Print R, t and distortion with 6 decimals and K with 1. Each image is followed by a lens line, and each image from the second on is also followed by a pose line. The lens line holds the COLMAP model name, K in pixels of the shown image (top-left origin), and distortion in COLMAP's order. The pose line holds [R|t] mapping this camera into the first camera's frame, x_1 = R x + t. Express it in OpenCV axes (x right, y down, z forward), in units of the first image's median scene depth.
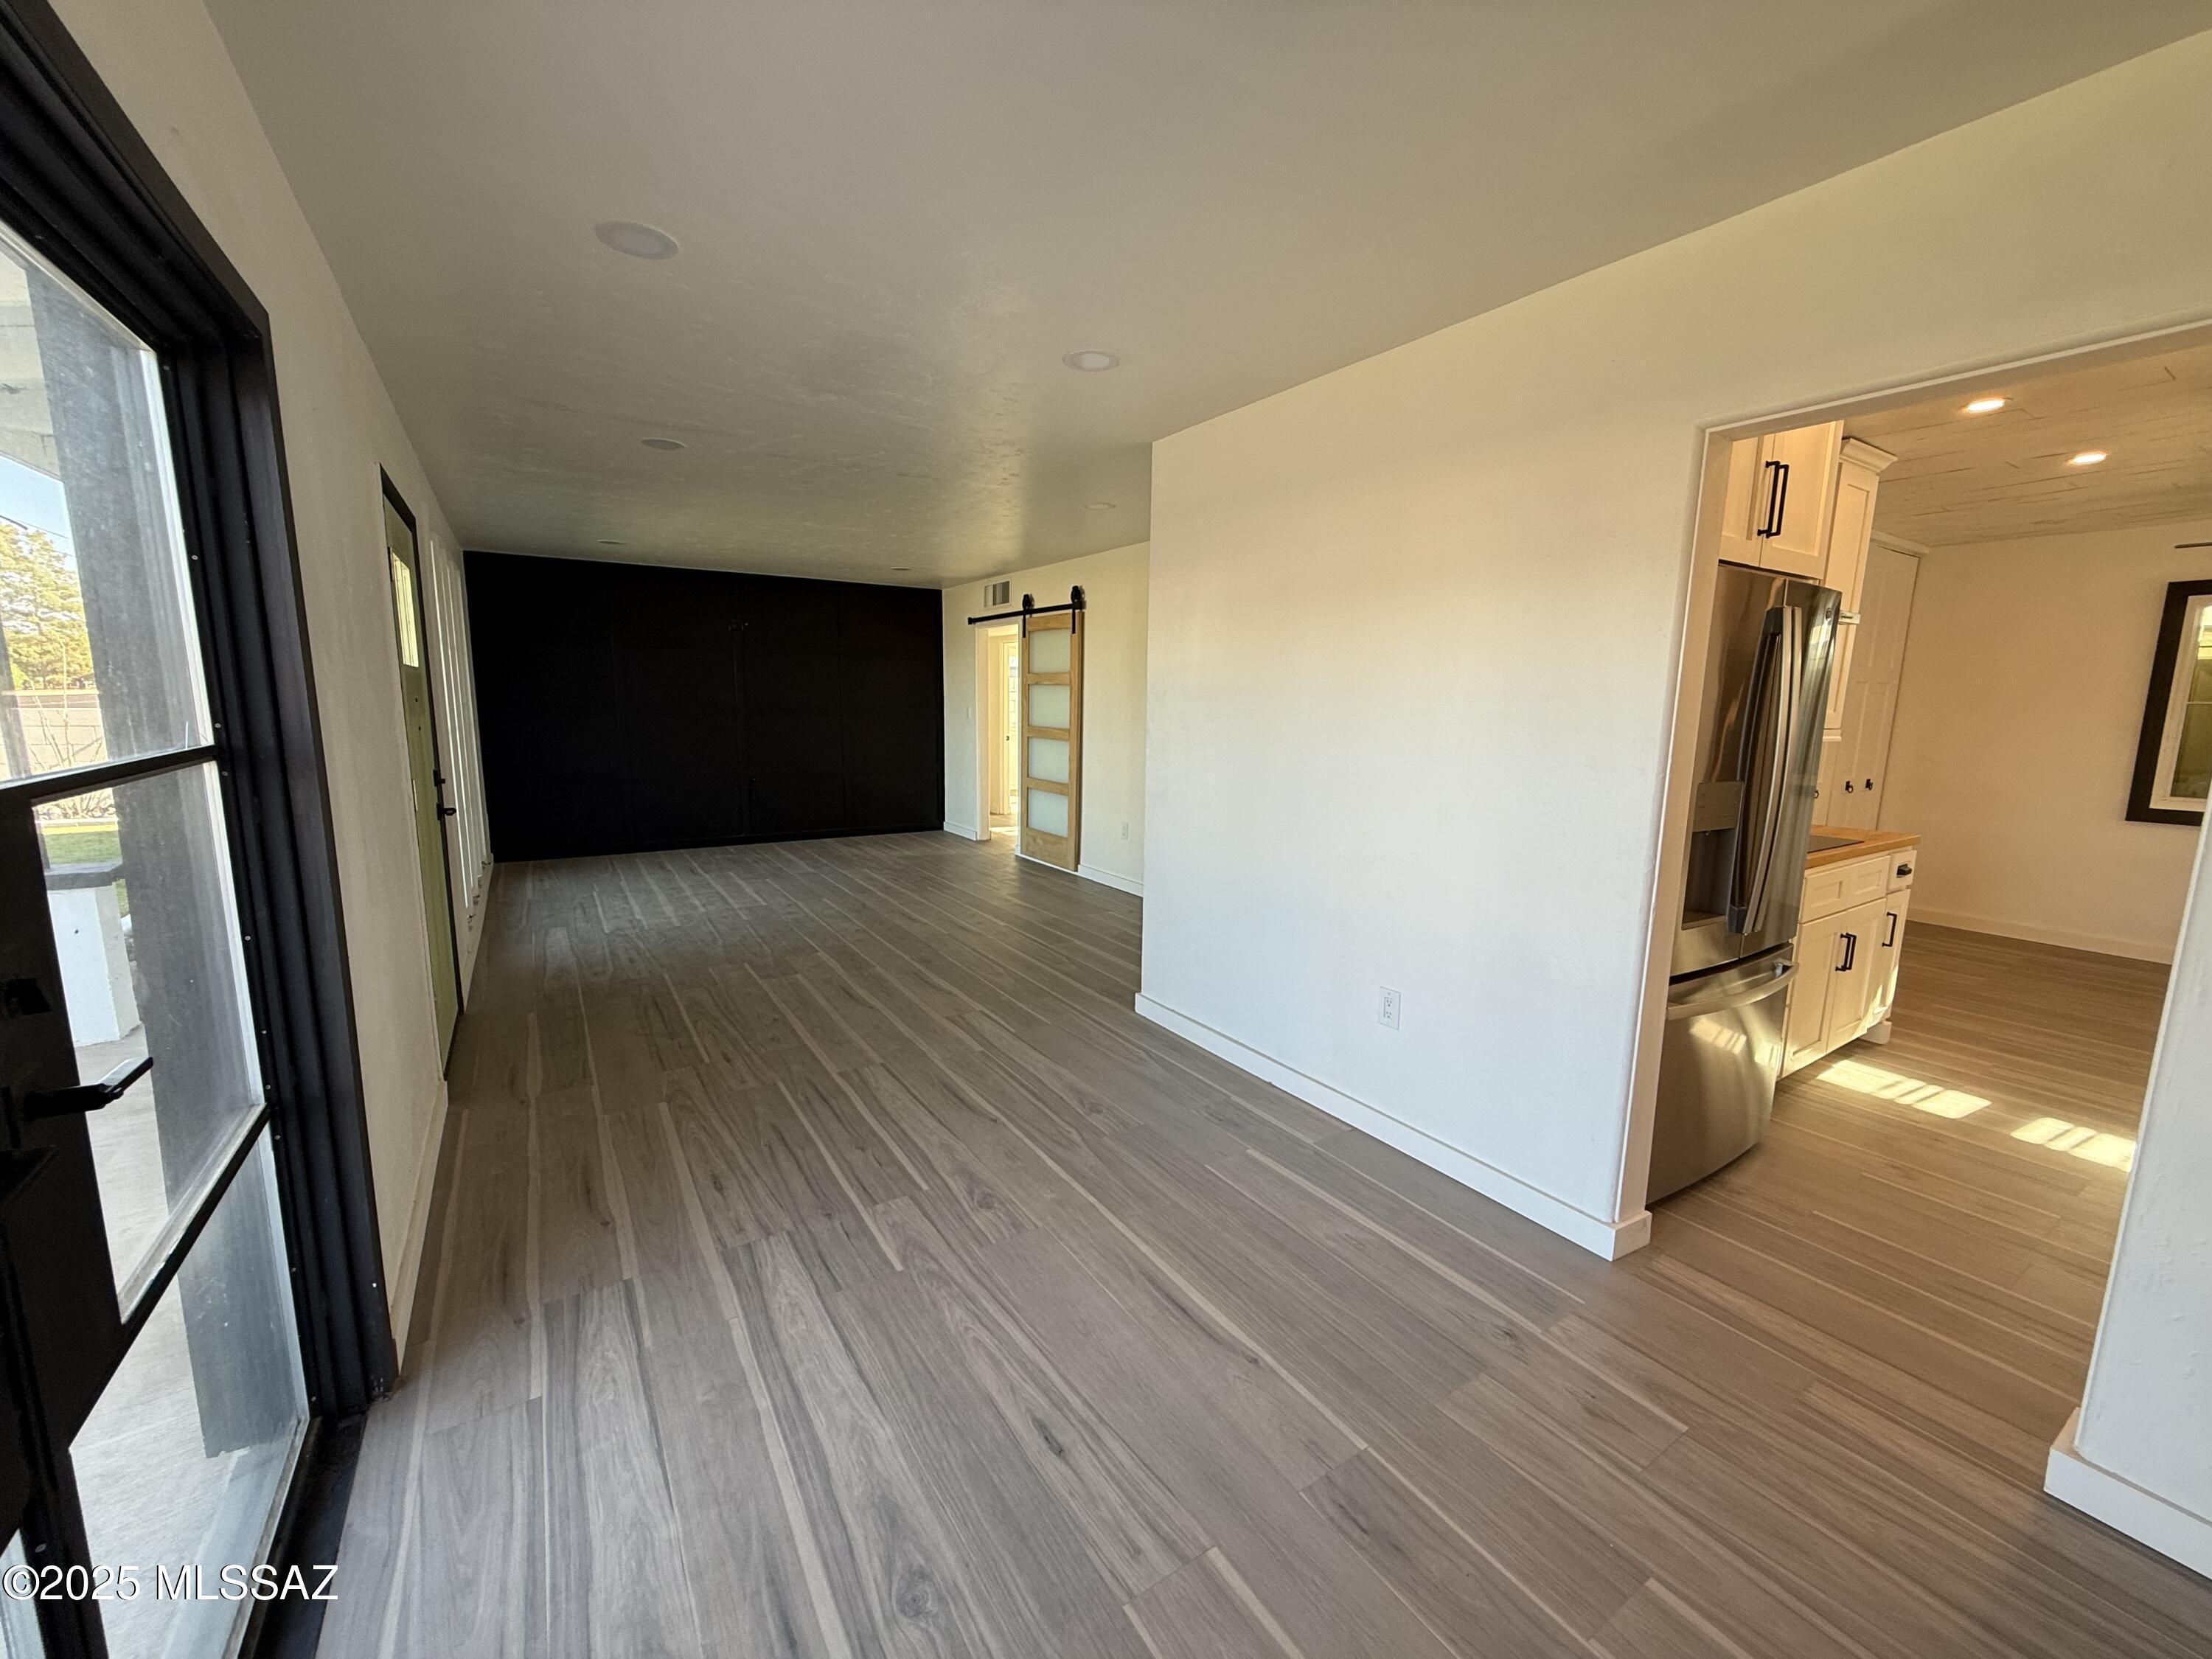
lens RADIAL K [[880.9, 0, 1104.0], [0, 880.9, 828.0], [0, 0, 1]] dist [-0.000341, -0.000097]
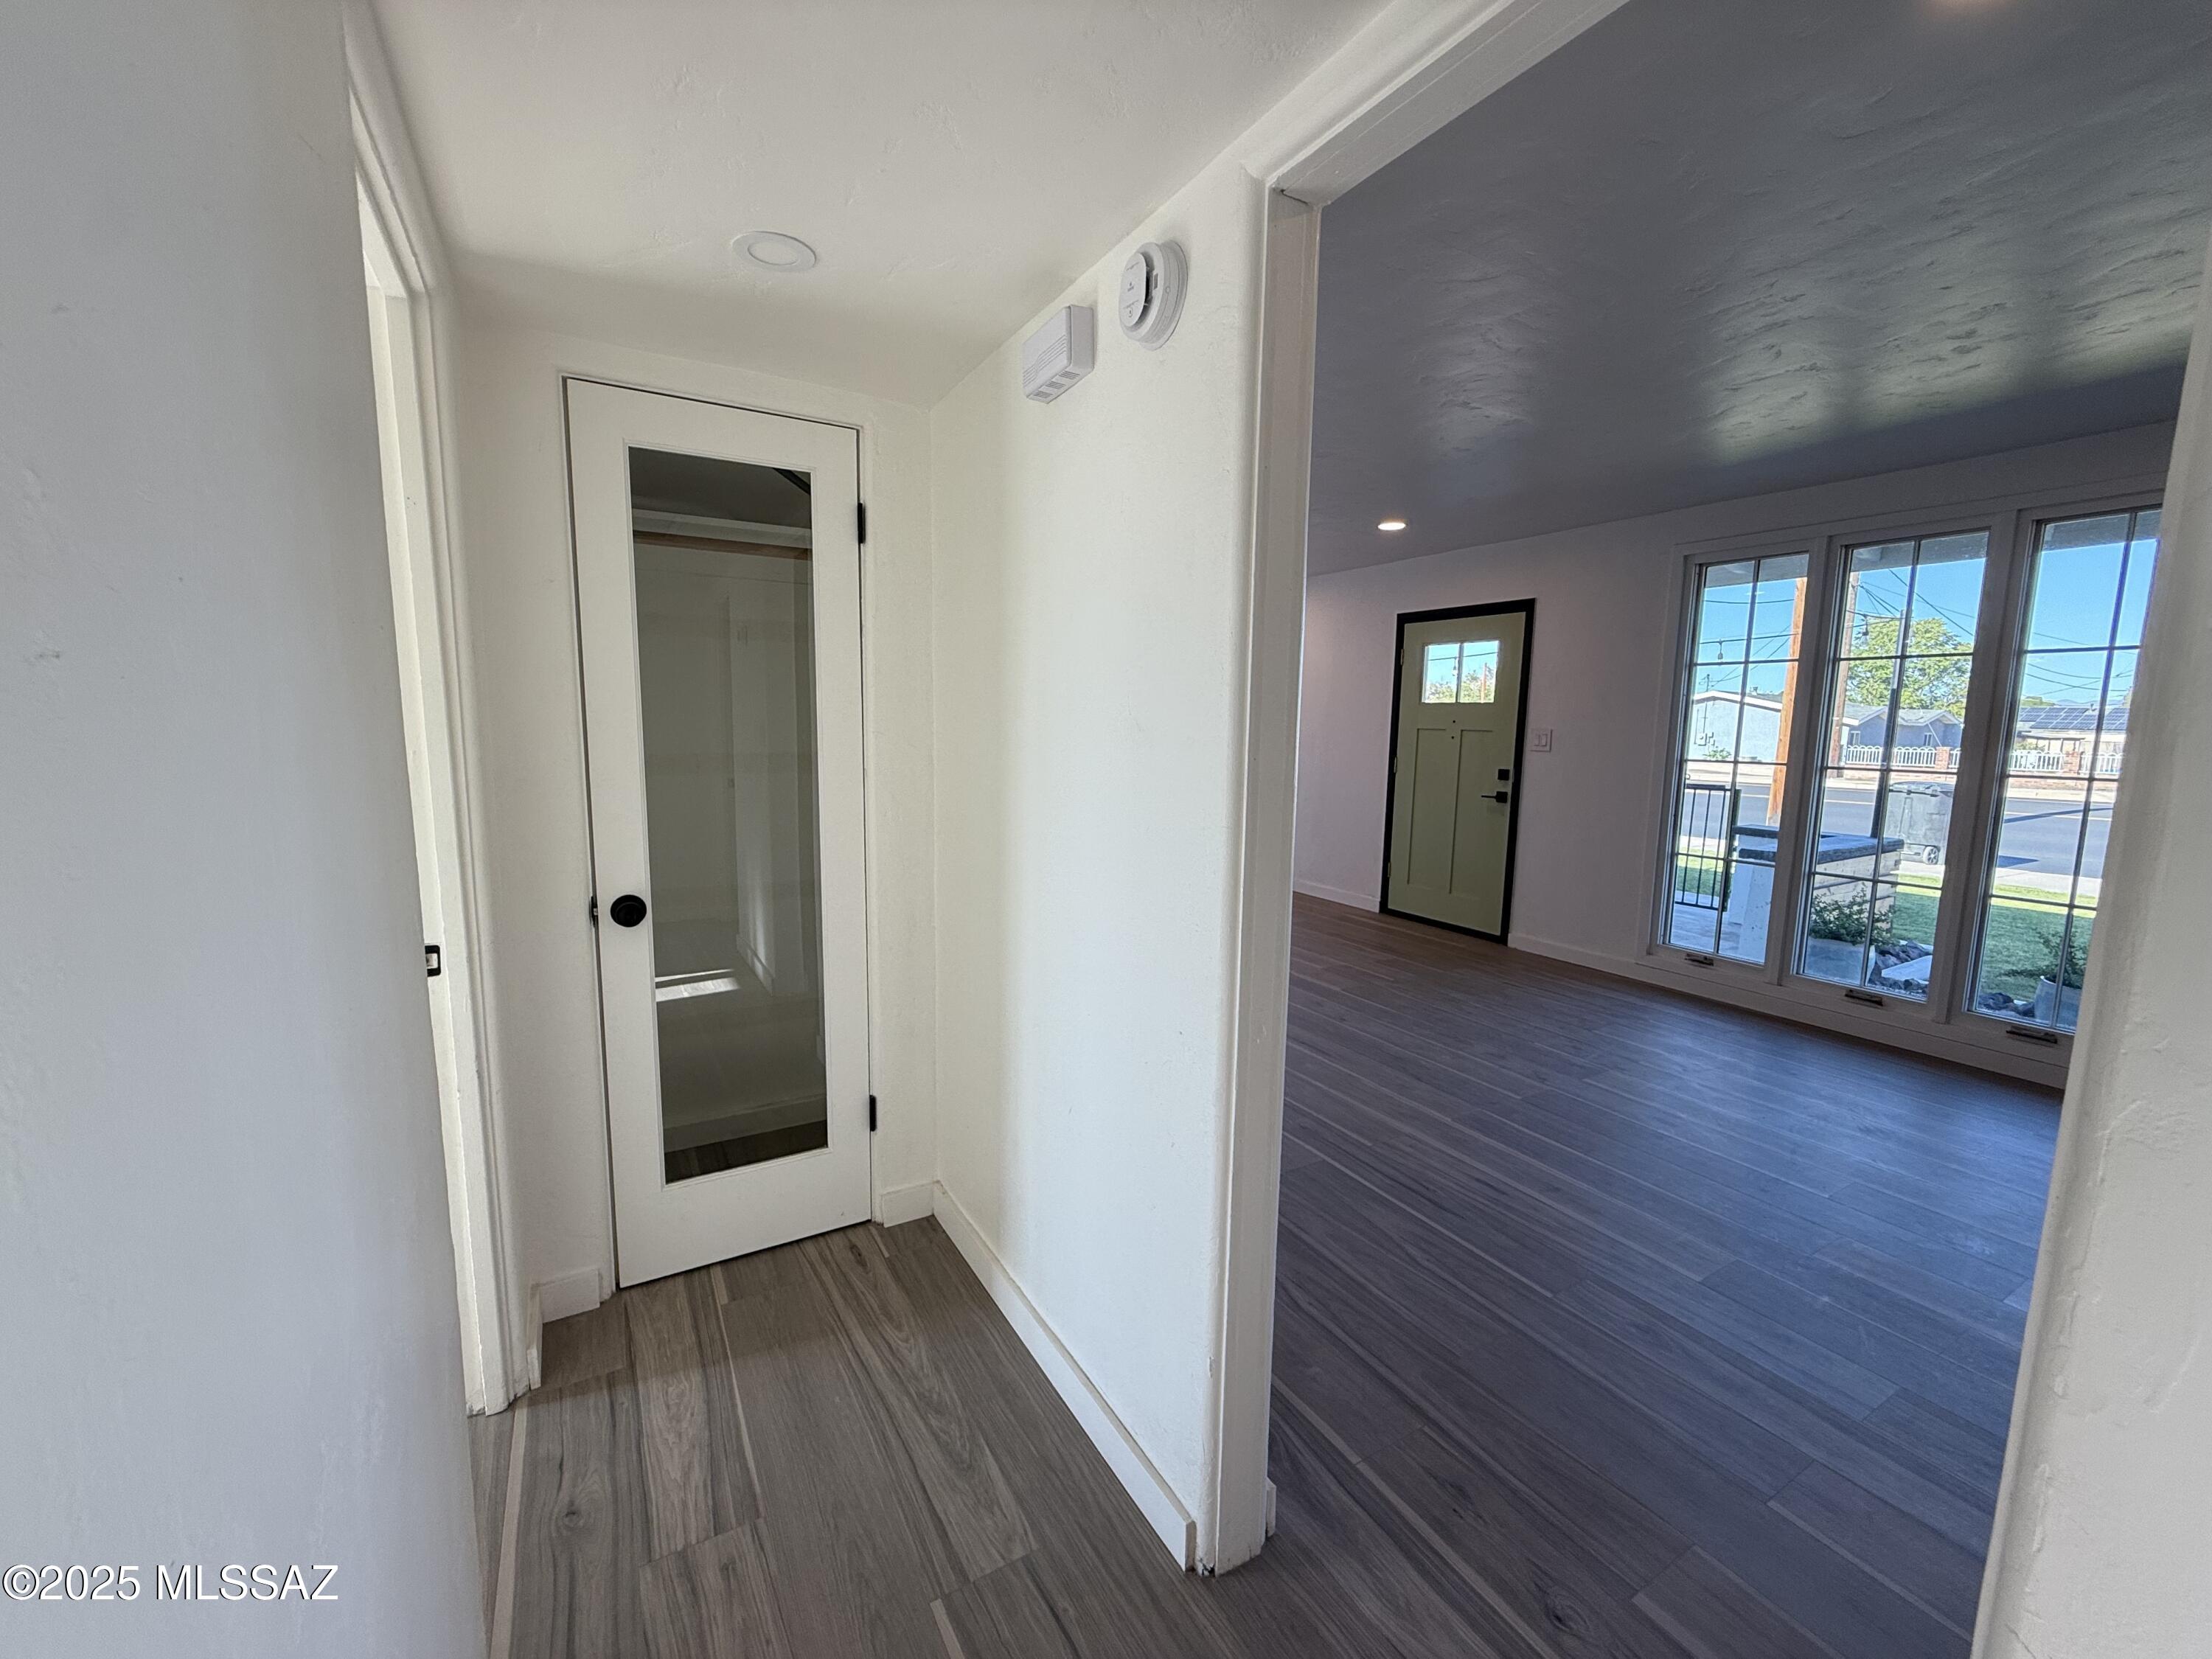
lens RADIAL K [[880.9, 0, 1110.1], [0, 880.9, 837.9], [0, 0, 1]] dist [-0.000341, -0.000097]
pose [[-0.998741, -0.036852, 0.034027, -0.207697], [-0.025874, 0.959676, 0.279916, -0.499441], [-0.042971, 0.278683, -0.959421, 3.523391]]
